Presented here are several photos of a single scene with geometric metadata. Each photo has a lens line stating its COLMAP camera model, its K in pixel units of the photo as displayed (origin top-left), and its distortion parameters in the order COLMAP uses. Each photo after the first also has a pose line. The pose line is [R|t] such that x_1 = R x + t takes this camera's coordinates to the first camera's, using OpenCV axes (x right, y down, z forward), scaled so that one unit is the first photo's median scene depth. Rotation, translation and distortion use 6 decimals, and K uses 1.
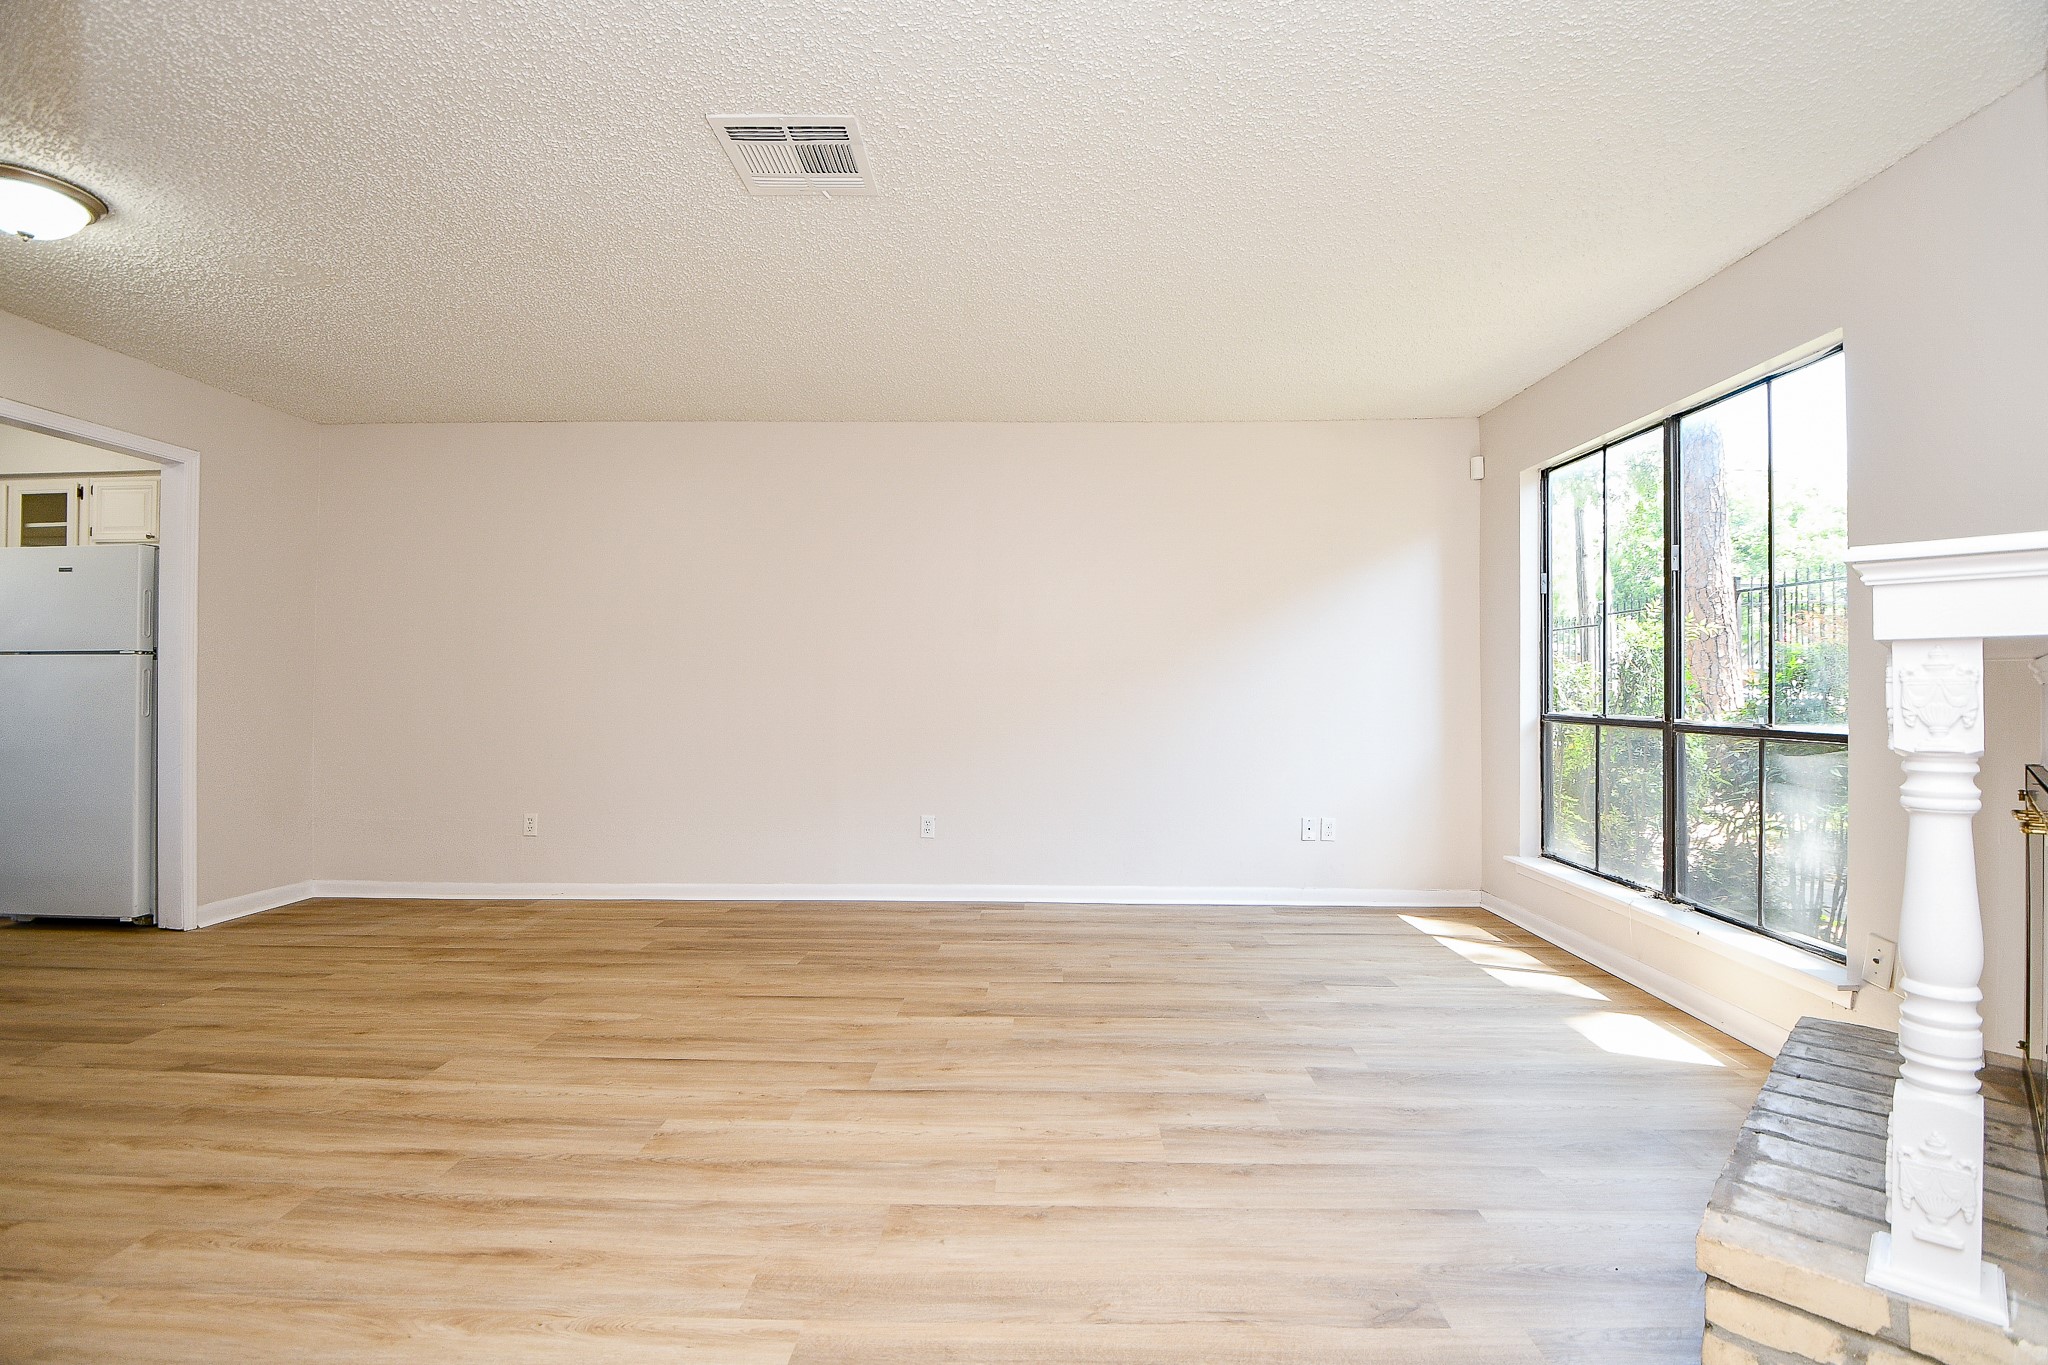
lens RADIAL K [[926.8, 0, 1033.1], [0, 926.8, 681.0], [0, 0, 1]] dist [0.000359, -0.017834]
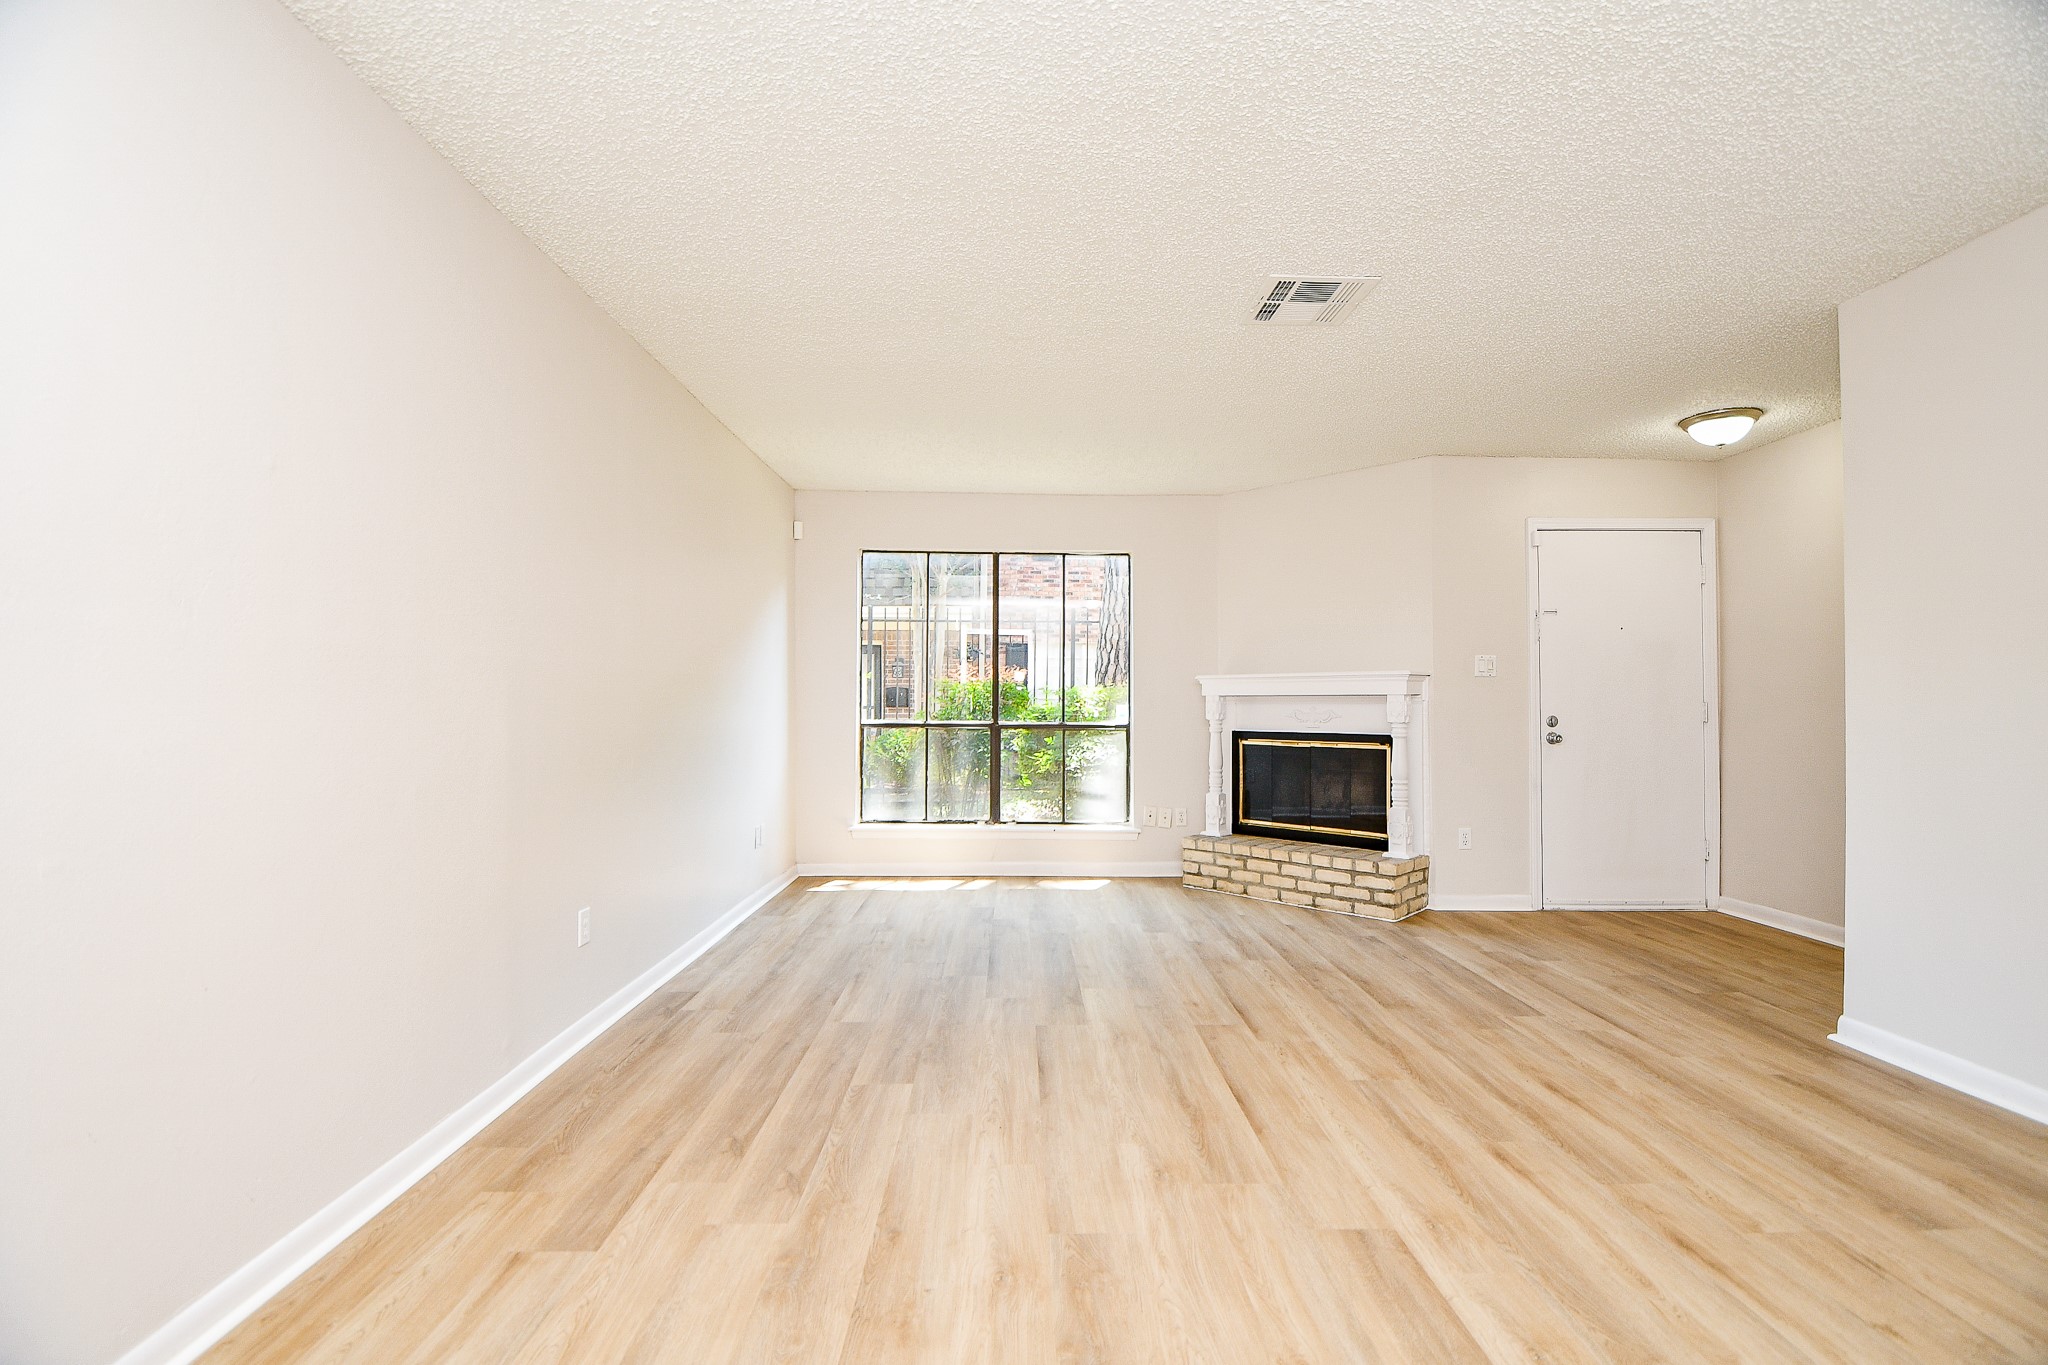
lens RADIAL K [[902.5, 0, 1029.7], [0, 902.5, 687.5], [0, 0, 1]] dist [0.030786, -0.041677]
pose [[-0.033315, 0.010658, 0.999388, -1.184895], [-0.009008, 0.999899, -0.010963, -0.007126], [-0.999404, -0.009368, -0.033216, 1.113758]]
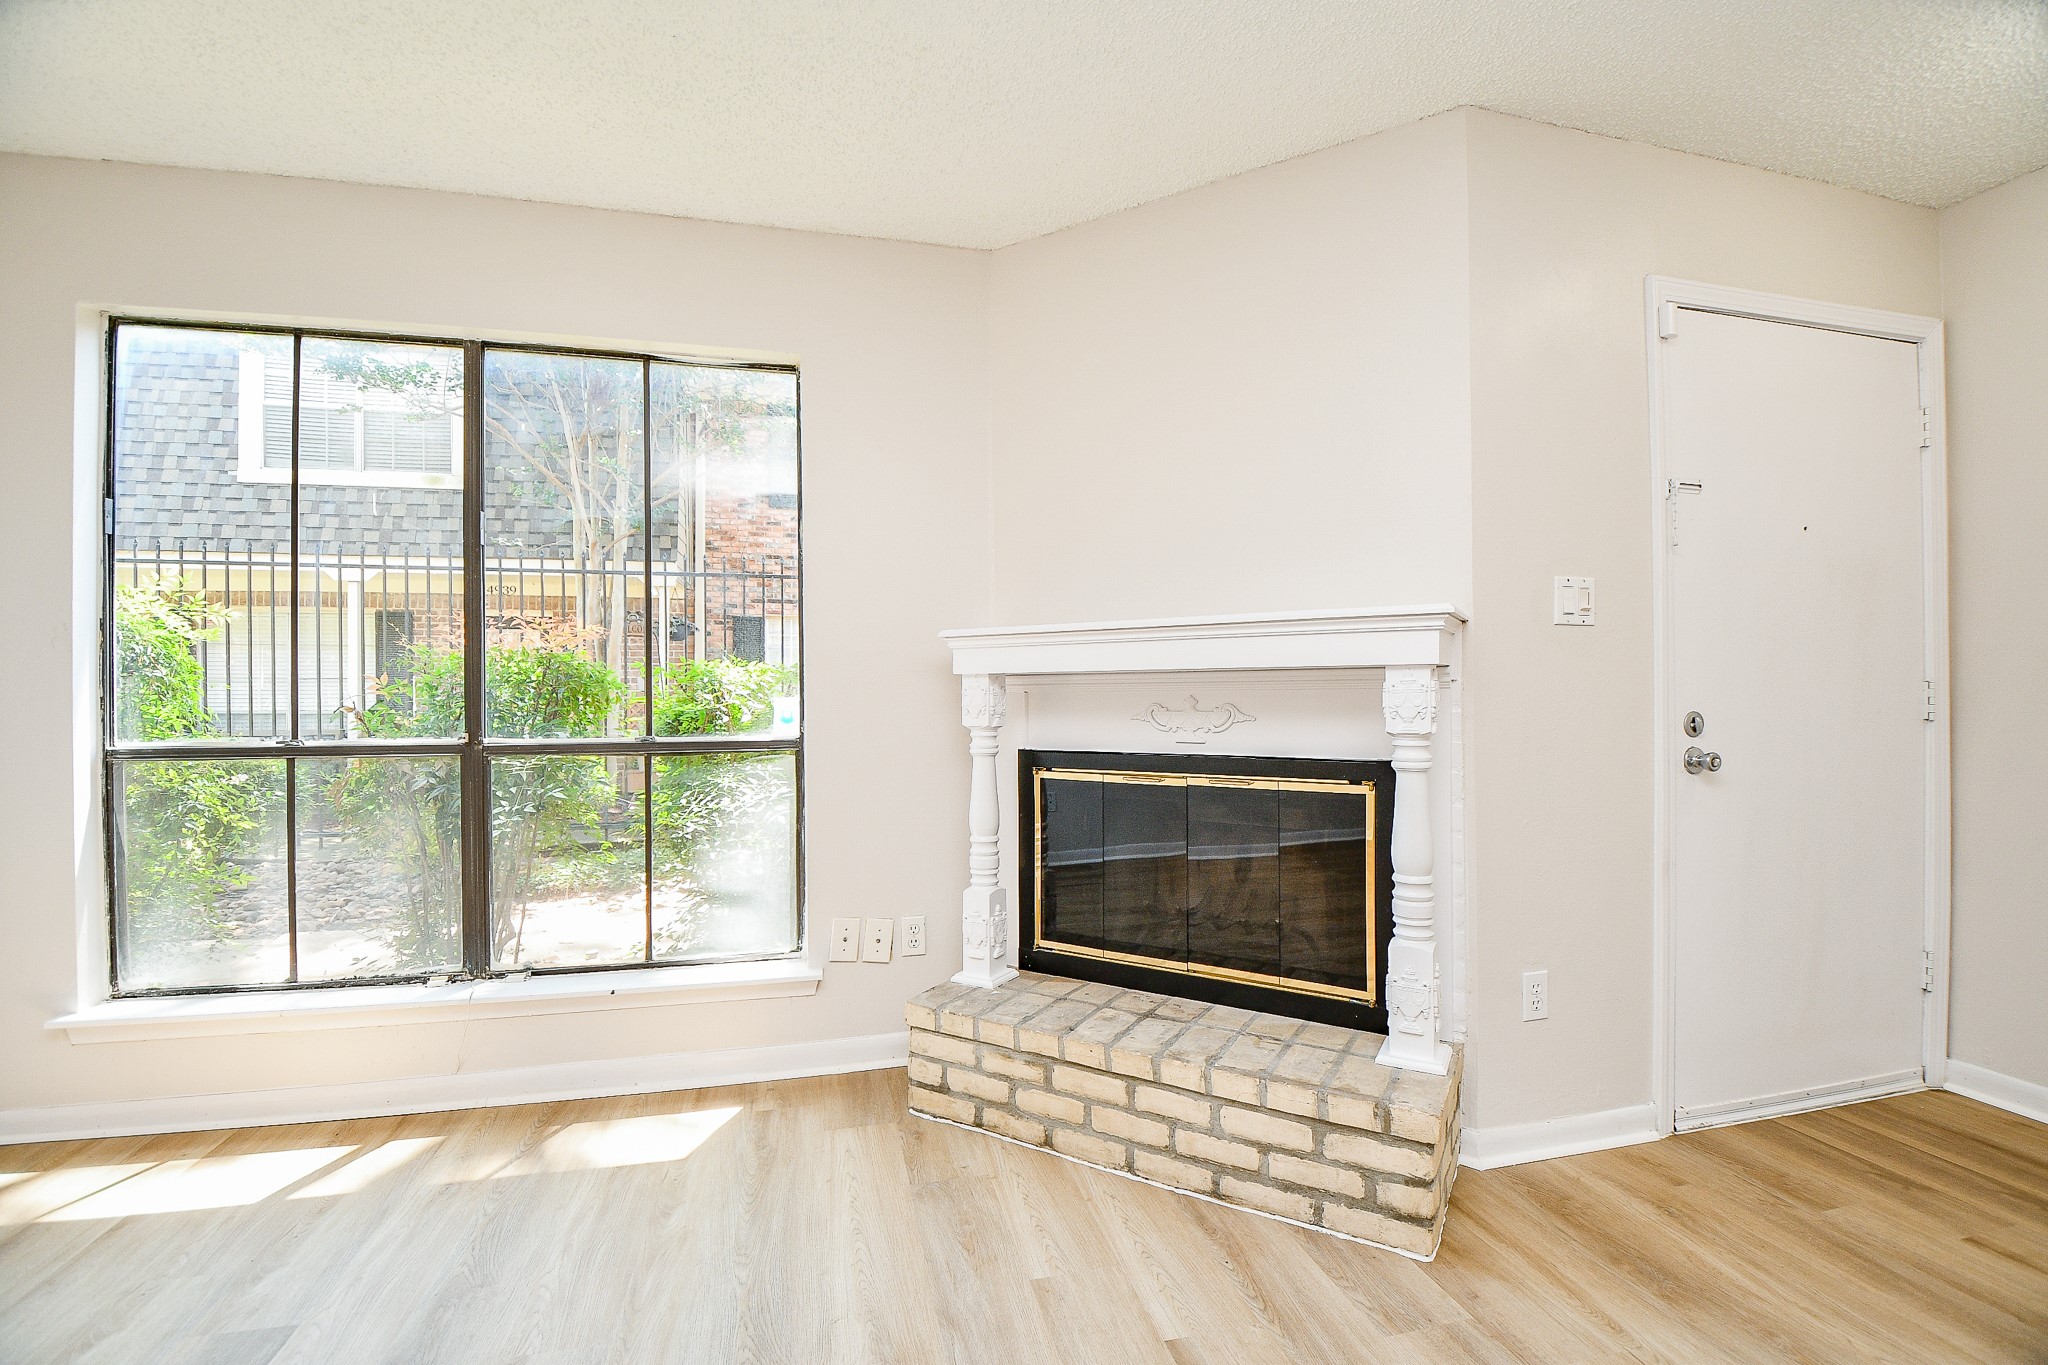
lens RADIAL K [[902.5, 0, 1029.7], [0, 902.5, 687.5], [0, 0, 1]] dist [0.030786, -0.041677]
pose [[-0.251488, 0.002442, 0.967857, -0.167418], [-0.001375, 0.999995, -0.002881, 0.000298], [-0.967859, -0.002055, -0.251483, 0.839204]]
